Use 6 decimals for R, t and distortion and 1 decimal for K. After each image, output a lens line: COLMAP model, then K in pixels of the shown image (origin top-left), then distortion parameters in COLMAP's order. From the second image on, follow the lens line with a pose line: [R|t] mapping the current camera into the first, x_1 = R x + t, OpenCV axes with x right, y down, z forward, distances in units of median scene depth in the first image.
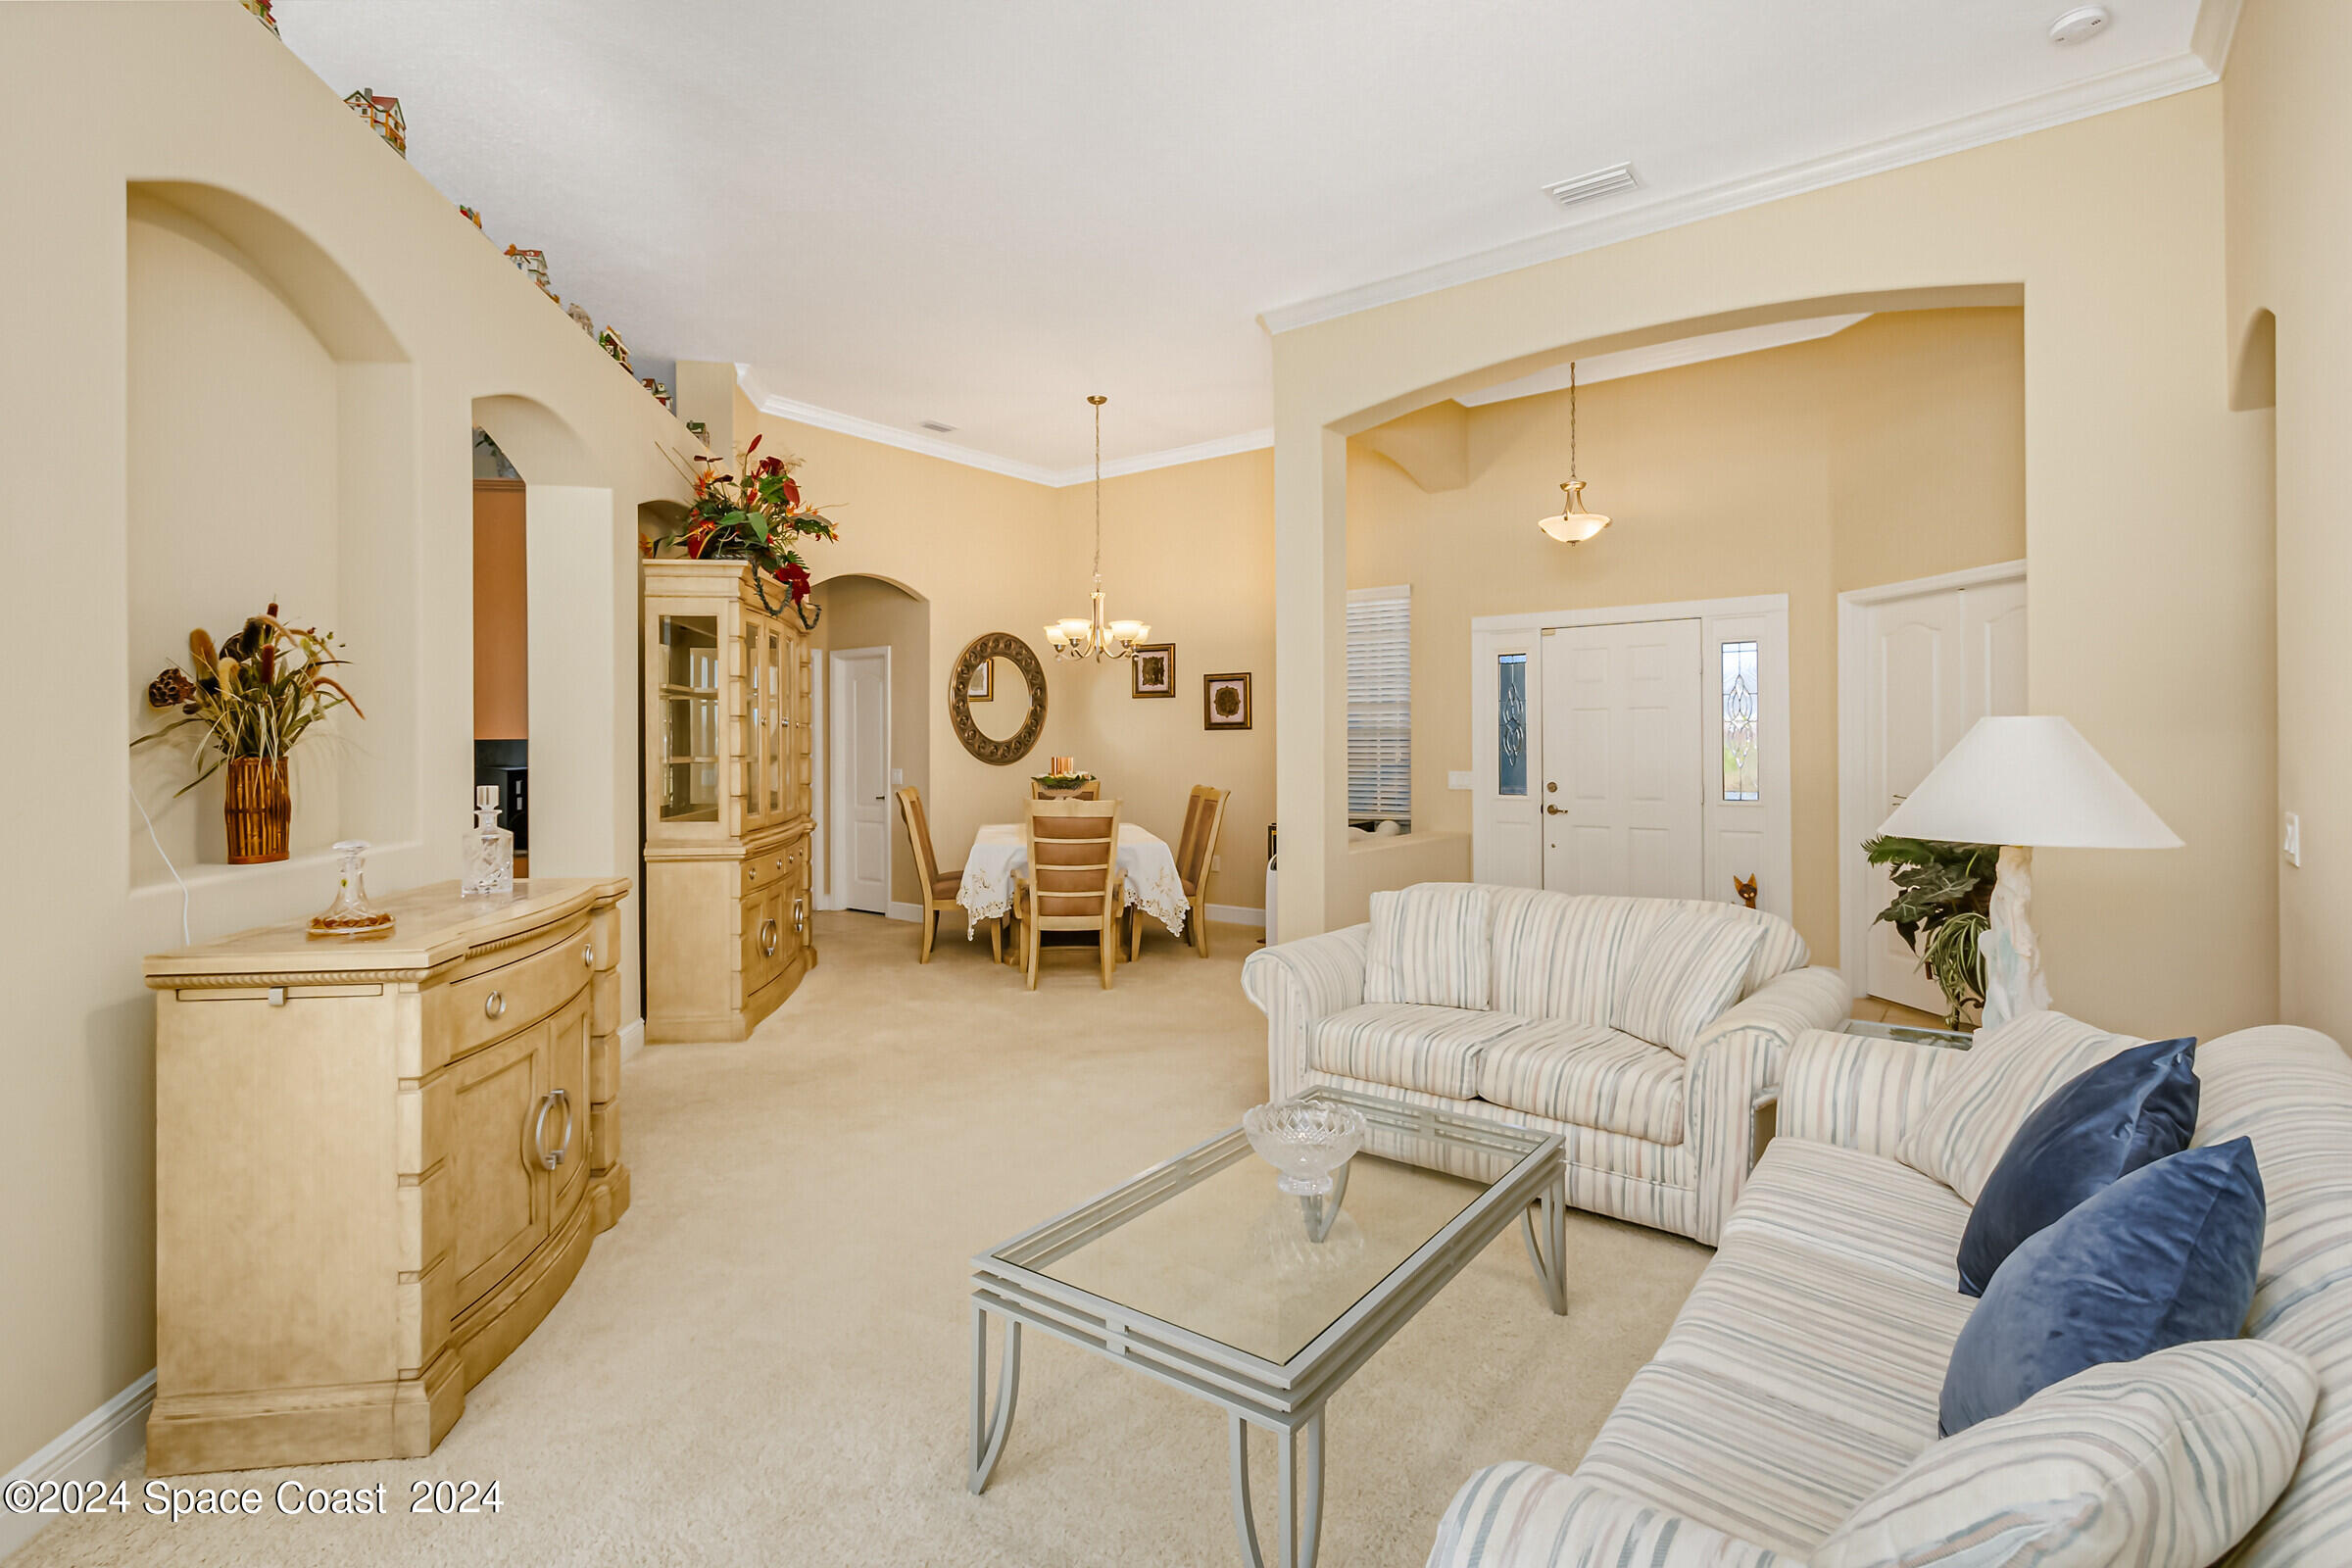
lens RADIAL K [[1157.0, 0, 1163.7], [0, 1157.0, 743.8], [0, 0, 1]] dist [0.019155, -0.009630]
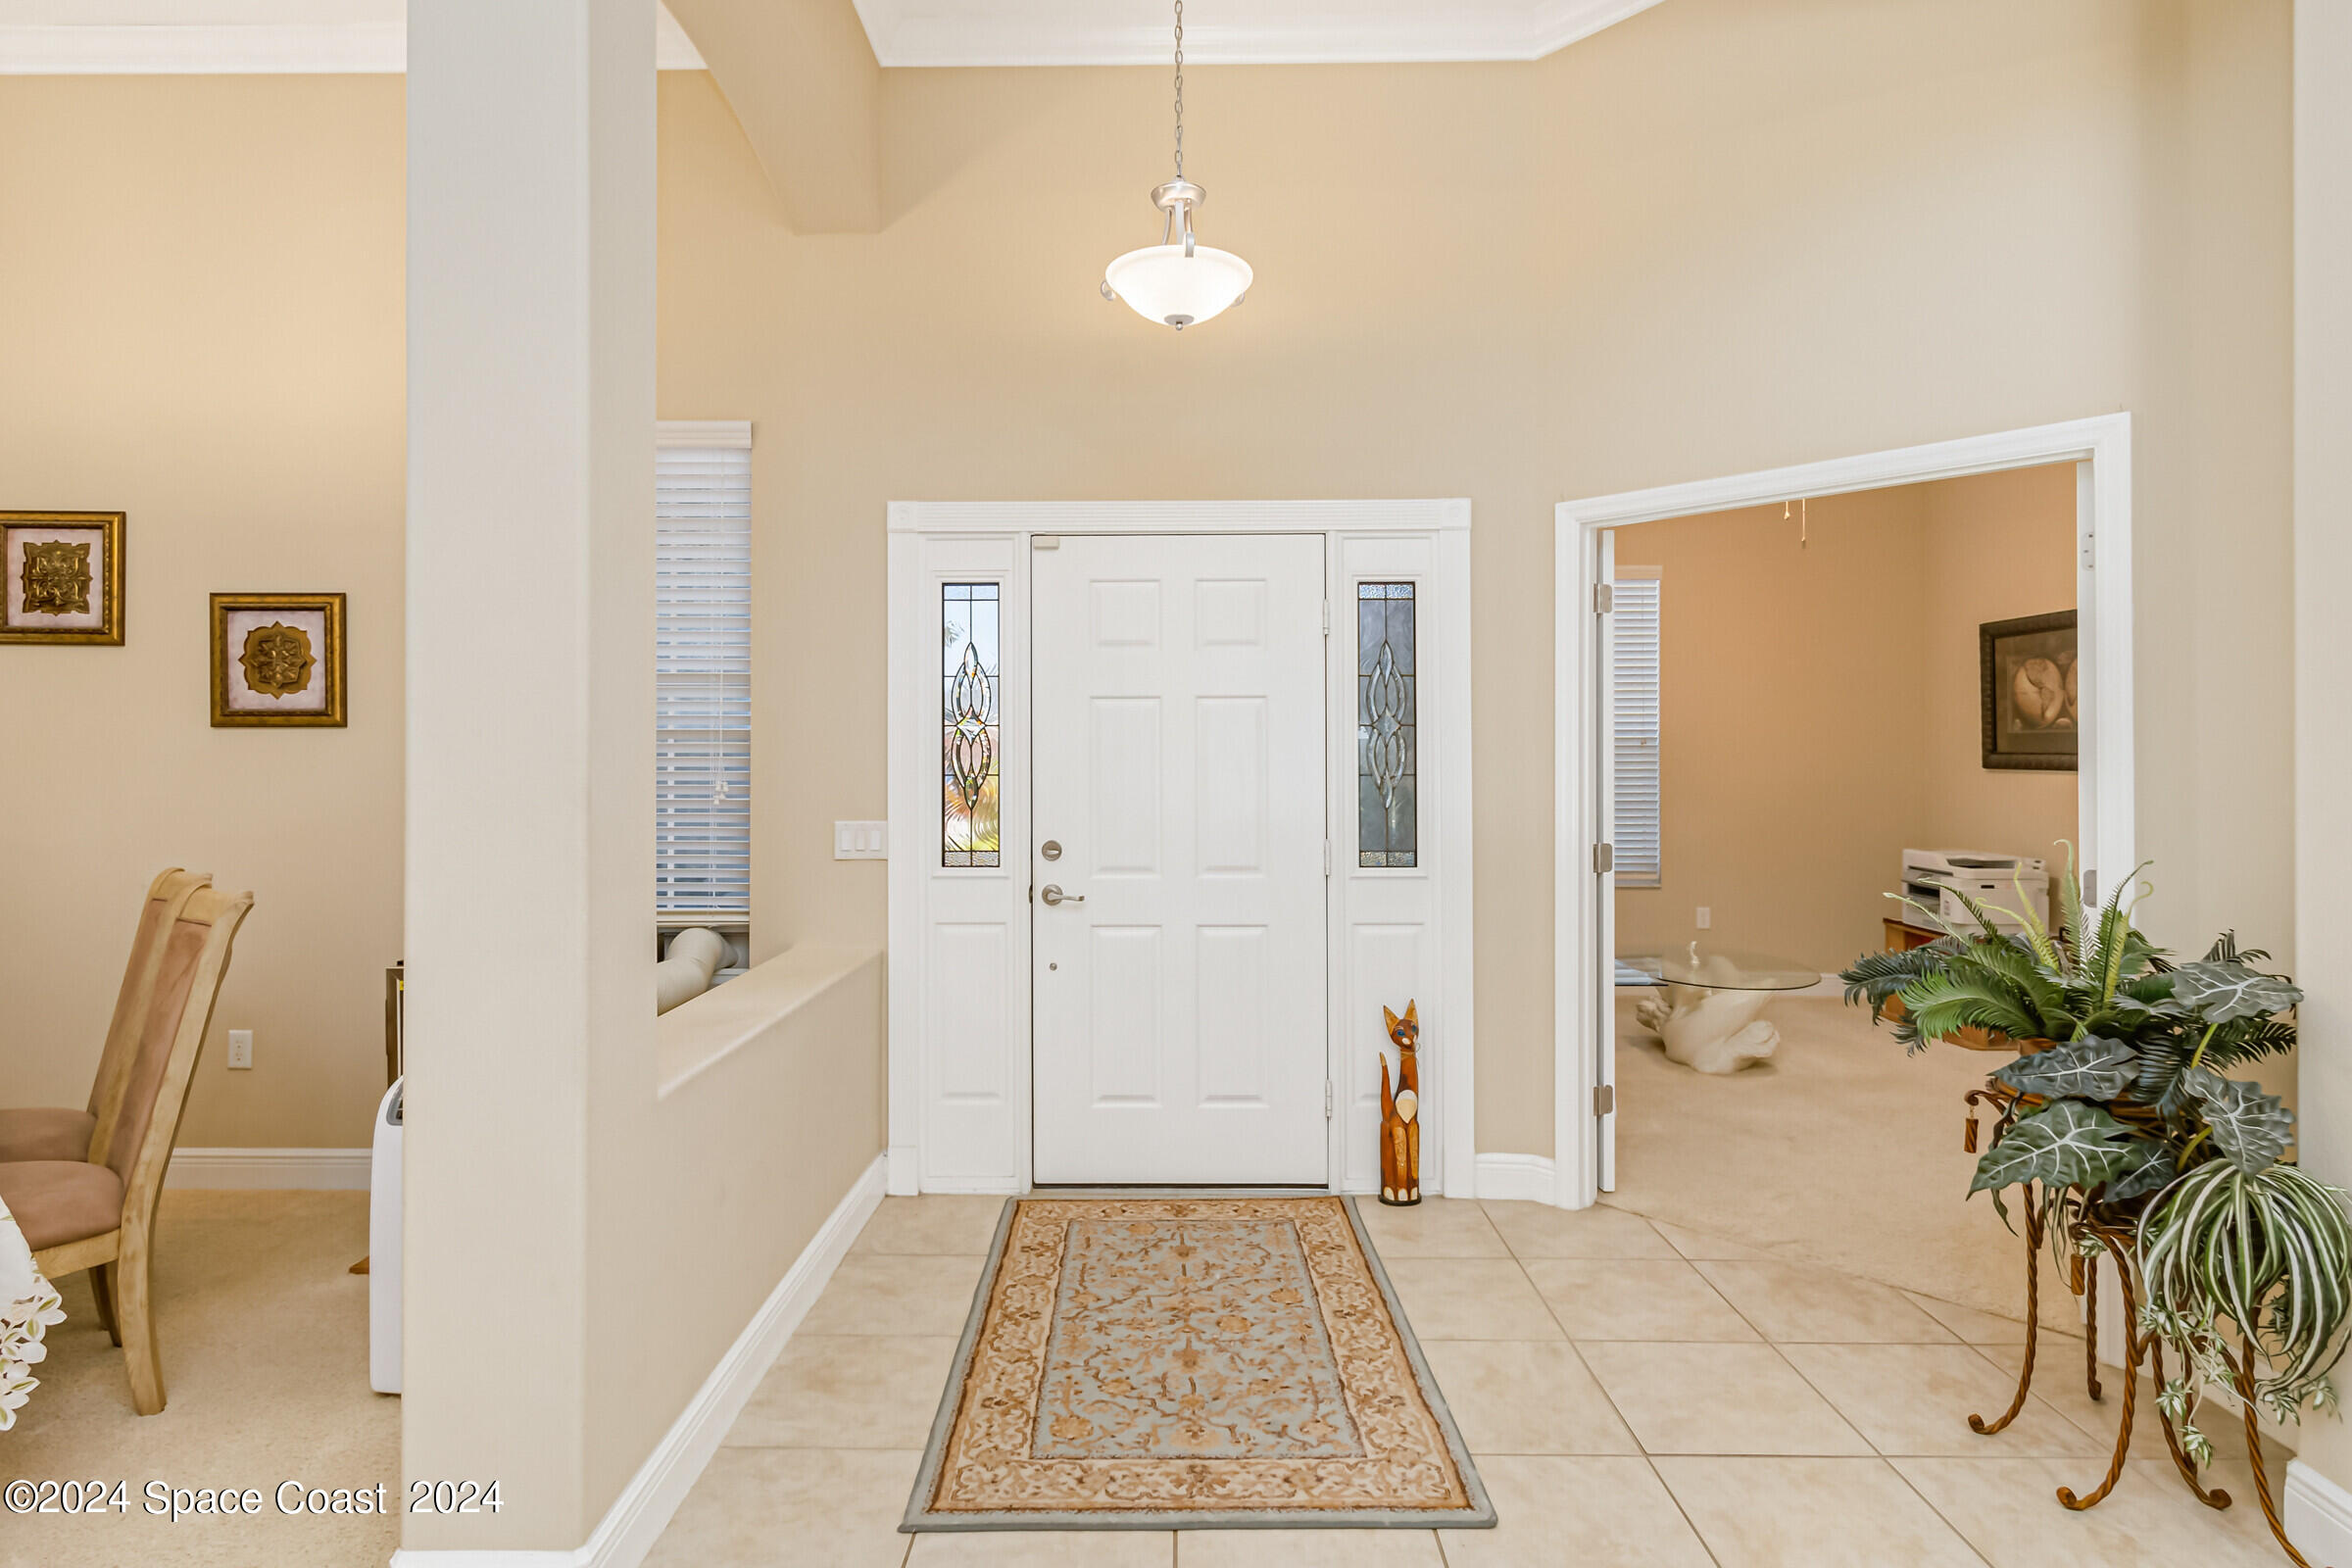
lens RADIAL K [[1263.4, 0, 1188.1], [0, 1263.4, 742.8], [0, 0, 1]] dist [0.005202, 0.001162]
pose [[0.803652, 0.006140, 0.595068, 0.047894], [-0.003671, 0.999979, -0.005360, -0.005462], [-0.595088, 0.002123, 0.803657, 0.445622]]
